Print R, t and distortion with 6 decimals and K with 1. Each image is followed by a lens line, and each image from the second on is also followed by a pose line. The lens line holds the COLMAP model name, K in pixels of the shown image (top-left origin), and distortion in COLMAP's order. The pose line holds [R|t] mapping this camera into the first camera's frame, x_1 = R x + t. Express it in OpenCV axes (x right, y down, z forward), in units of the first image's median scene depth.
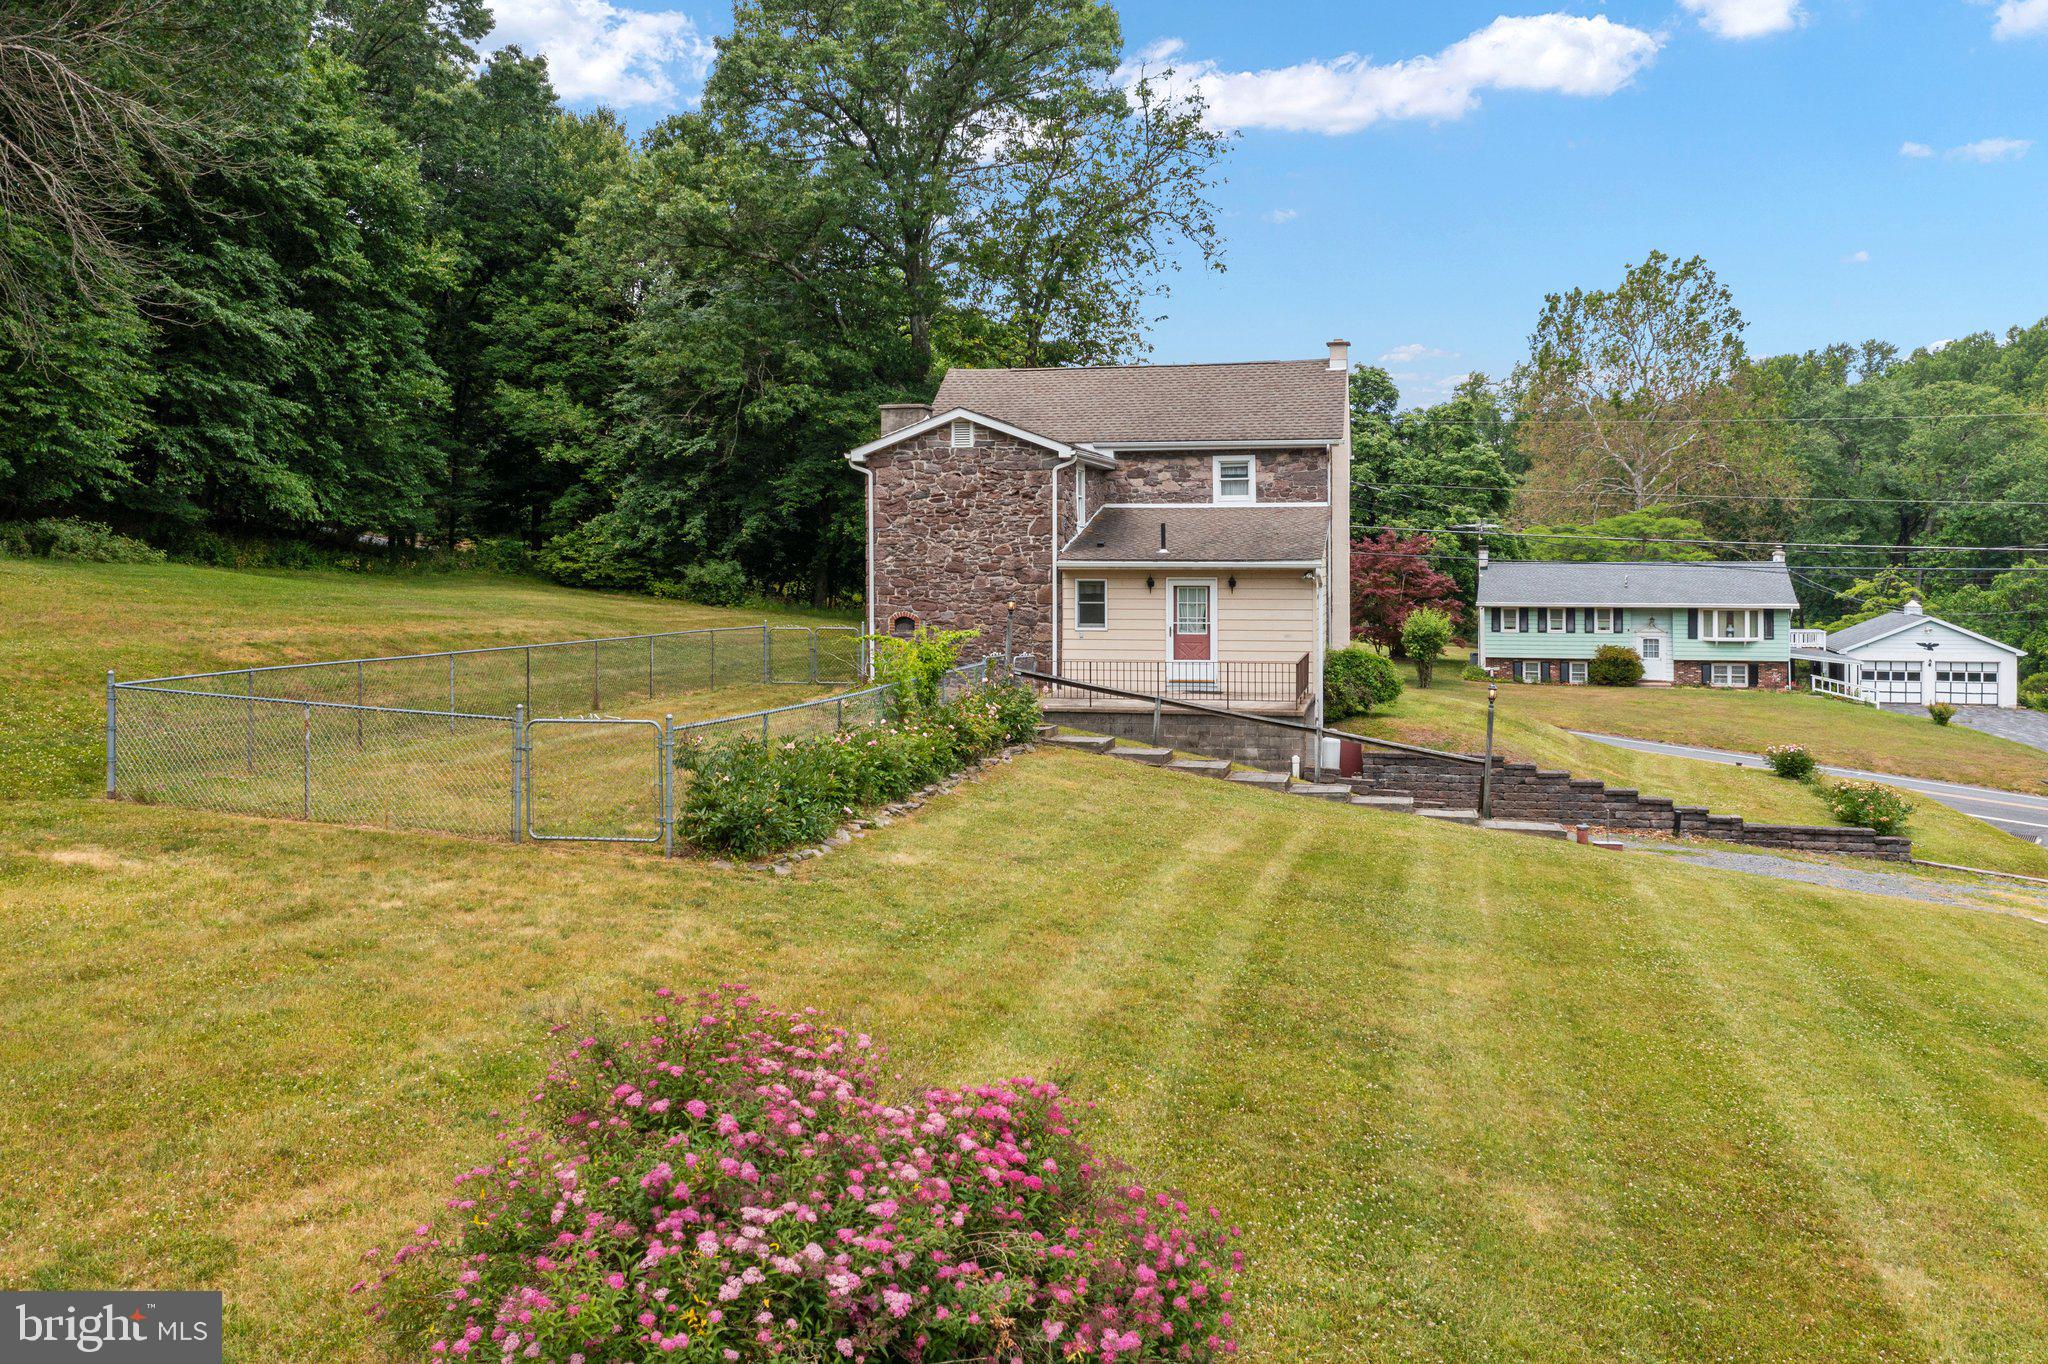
lens RADIAL K [[1623.7, 0, 1031.1], [0, 1623.7, 594.1], [0, 0, 1]] dist [0.009839, 0.003133]
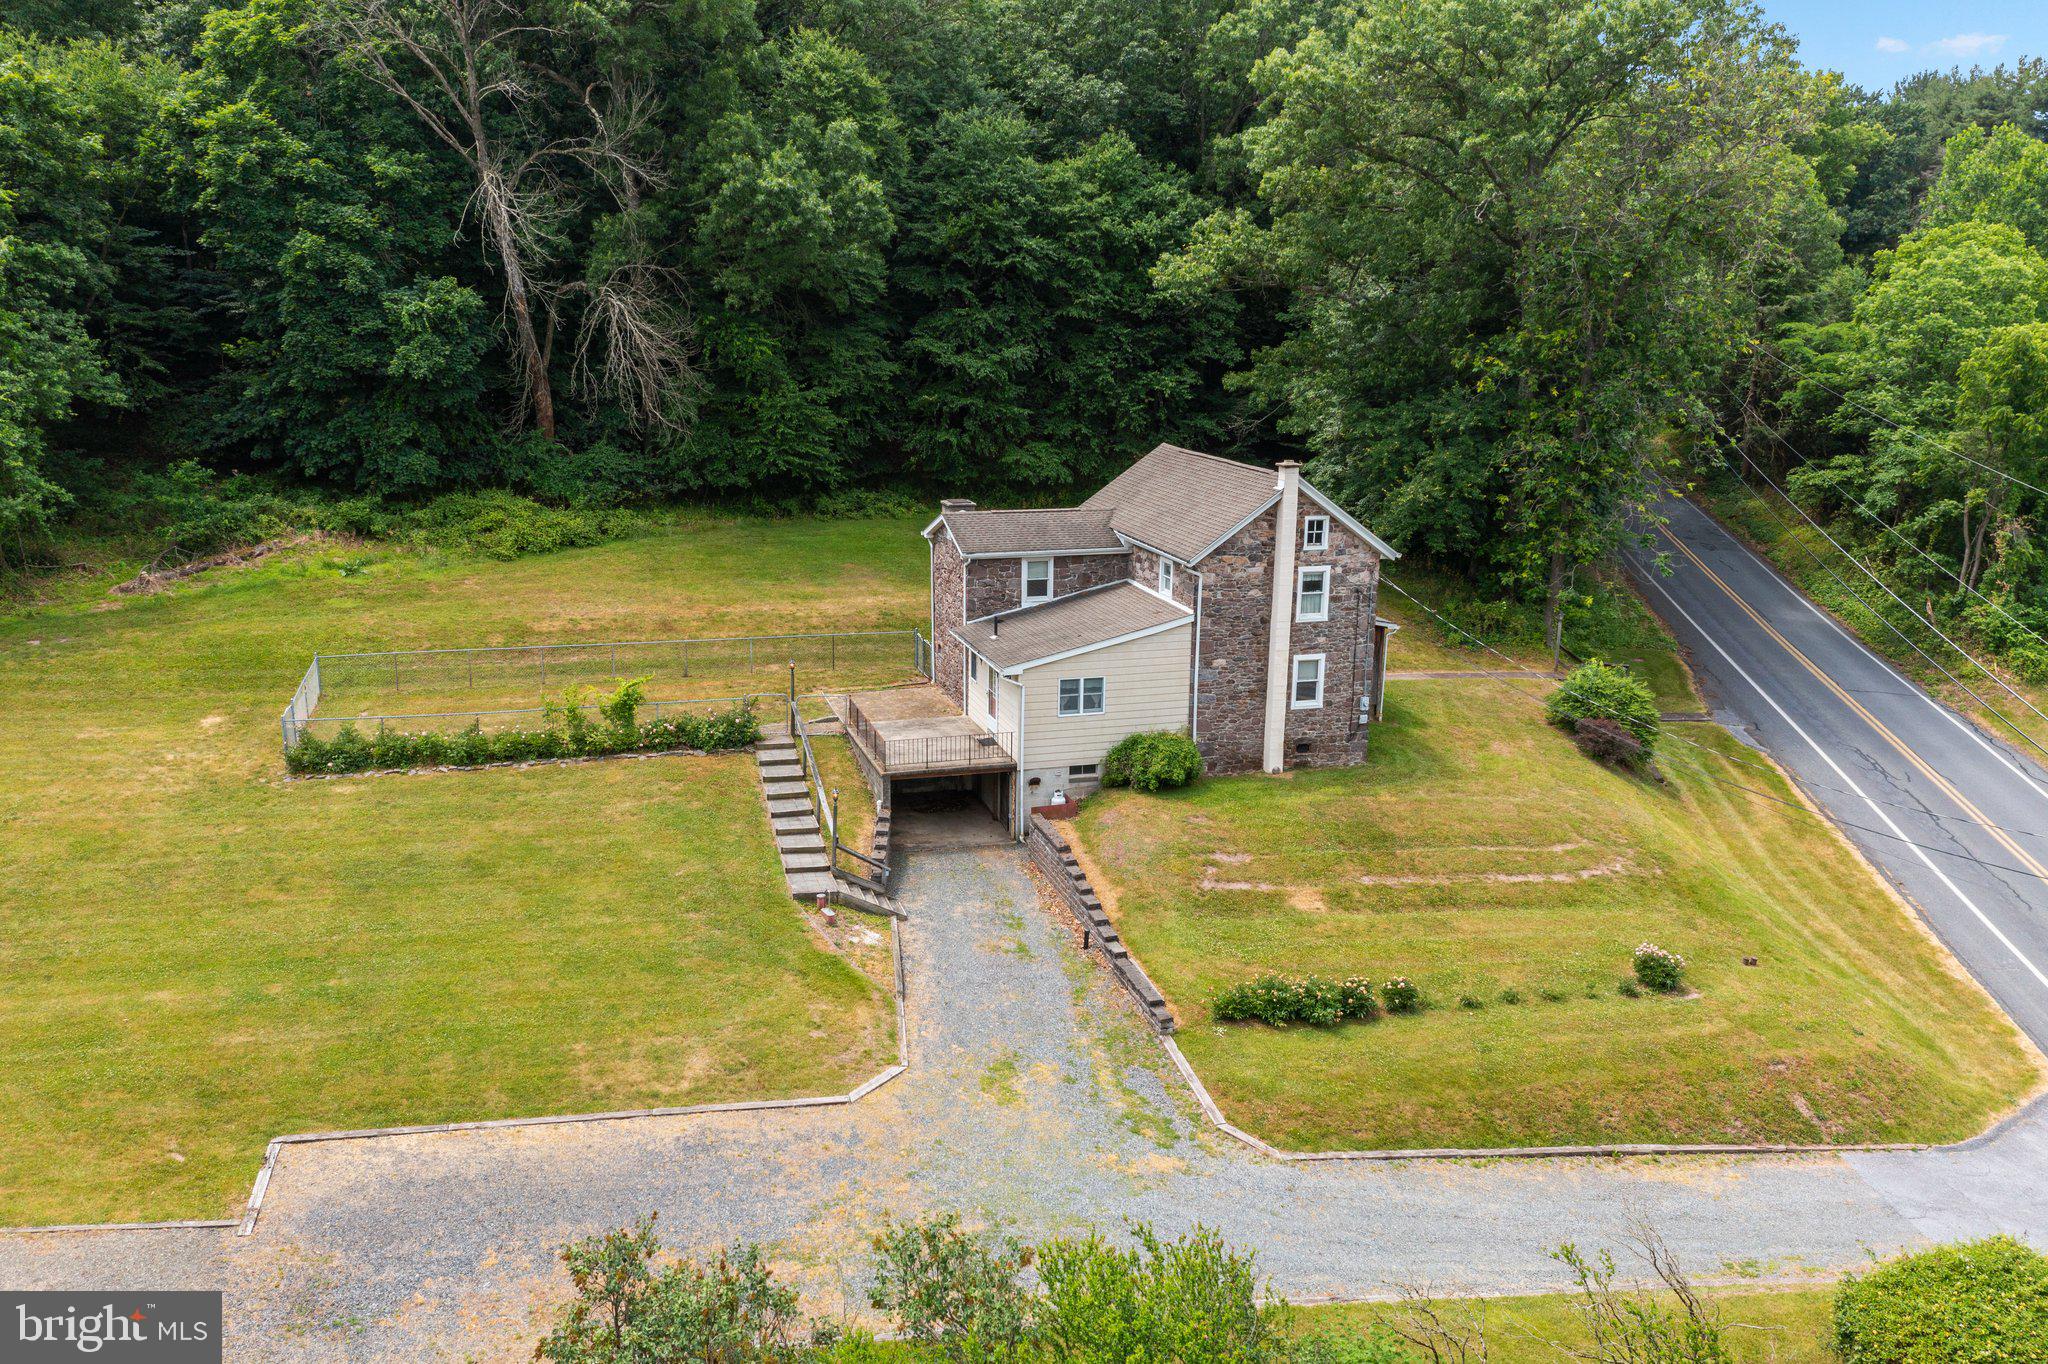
lens RADIAL K [[1622.7, 0, 1018.5], [0, 1622.7, 684.8], [0, 0, 1]] dist [-0.001362, 0.005032]
pose [[0.483022, 0.213818, -0.849101, 1.240466], [-0.030621, 0.973258, 0.227664, -0.293717], [0.875073, -0.083966, 0.476652, 0.341968]]
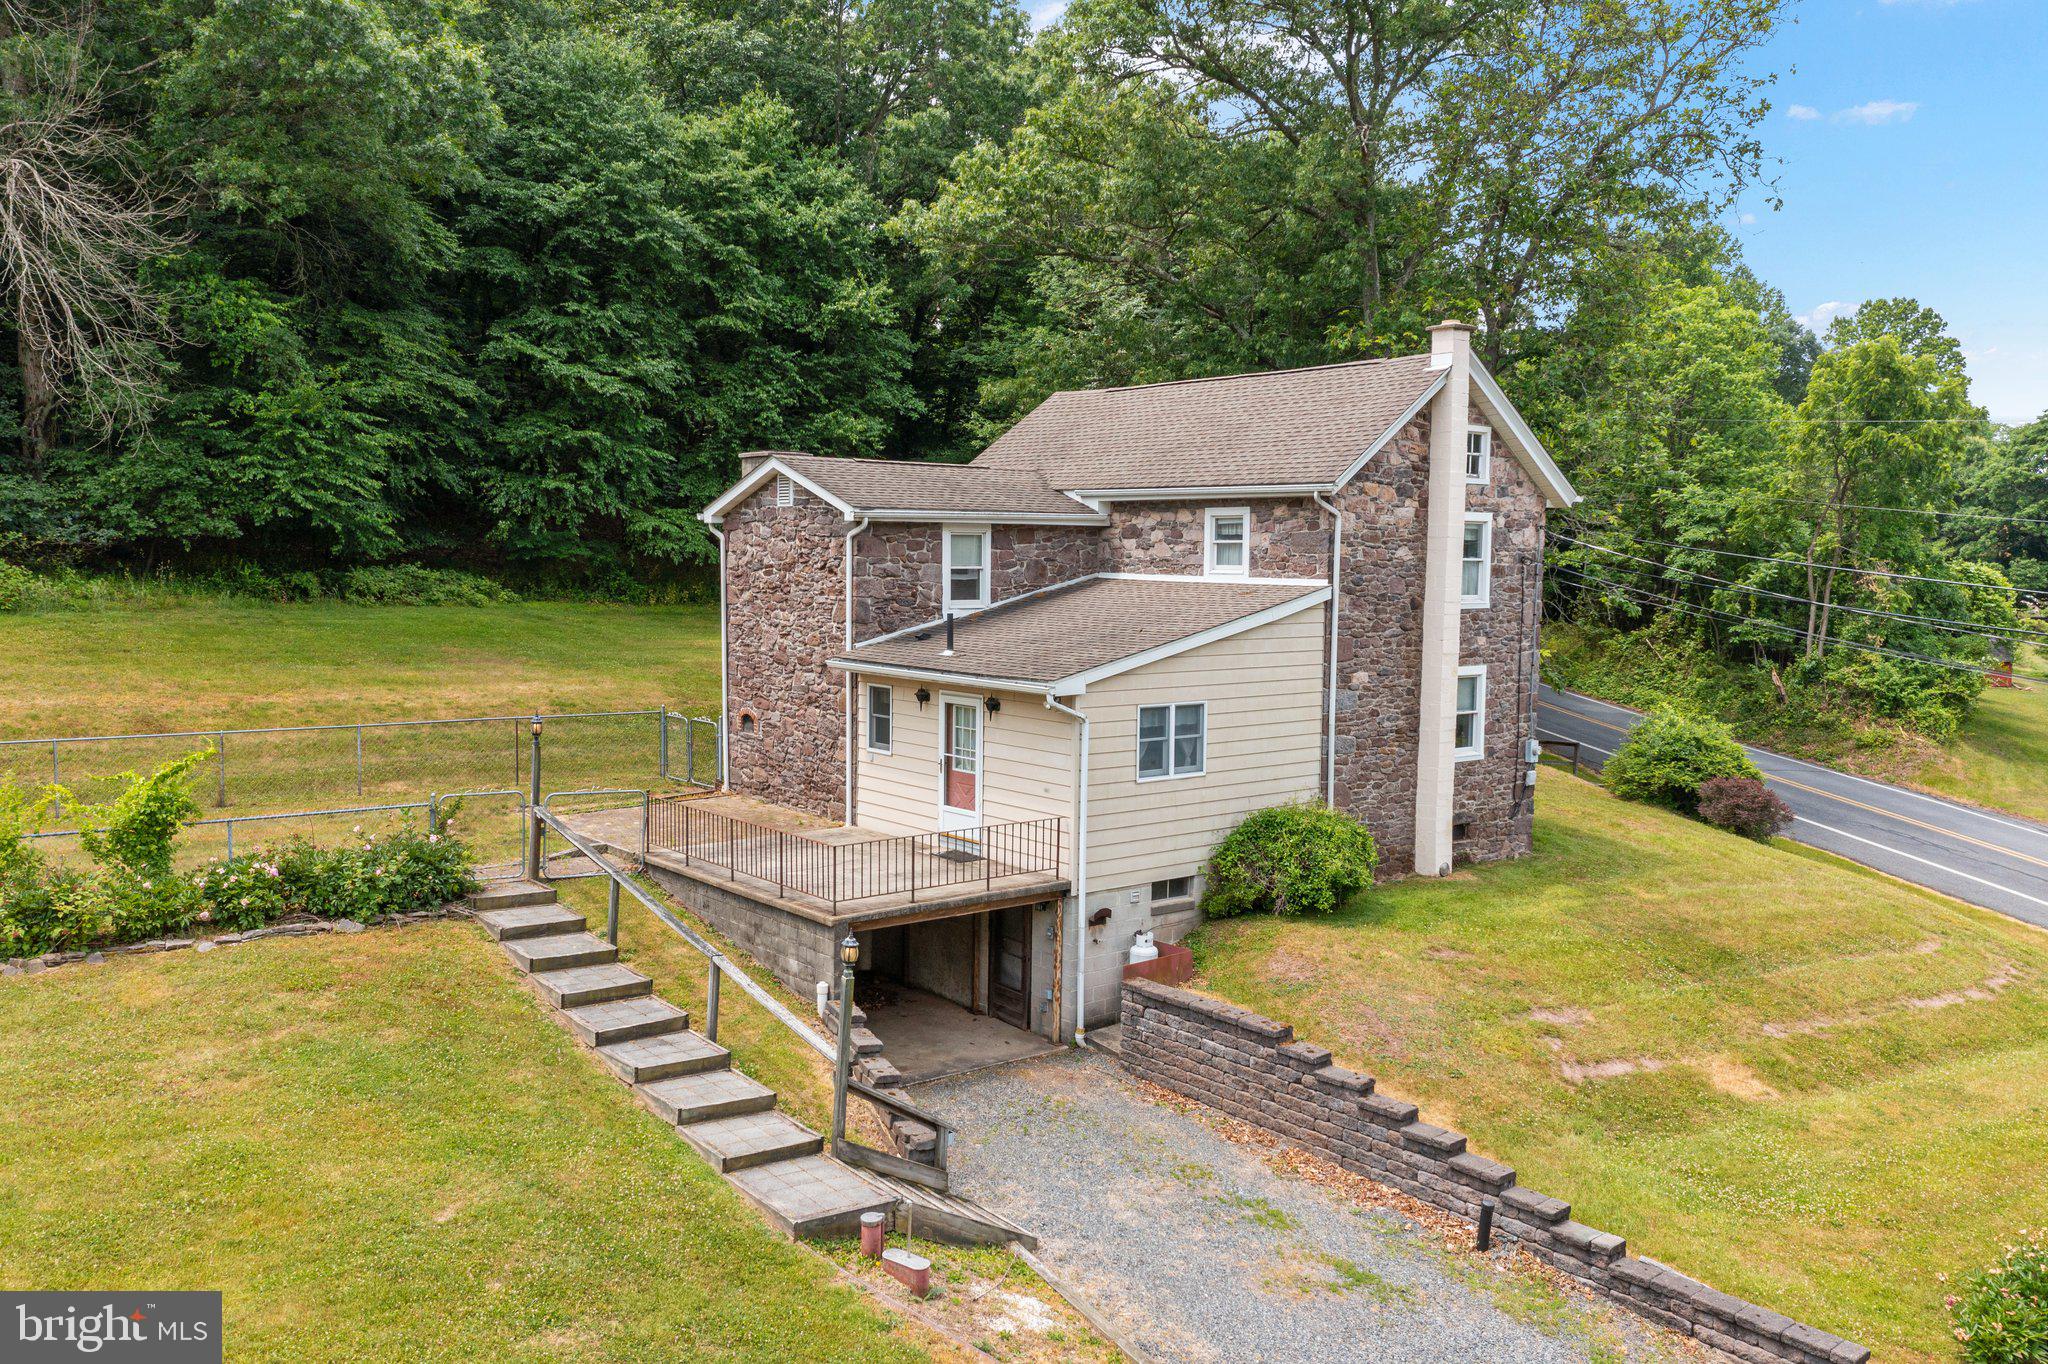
lens RADIAL K [[1622.7, 0, 1018.5], [0, 1622.7, 684.8], [0, 0, 1]] dist [-0.001362, 0.005032]
pose [[0.780094, 0.062619, -0.622521, 0.536127], [-0.027434, 0.997445, 0.065955, -0.058561], [0.625061, -0.034373, 0.779819, 0.446409]]
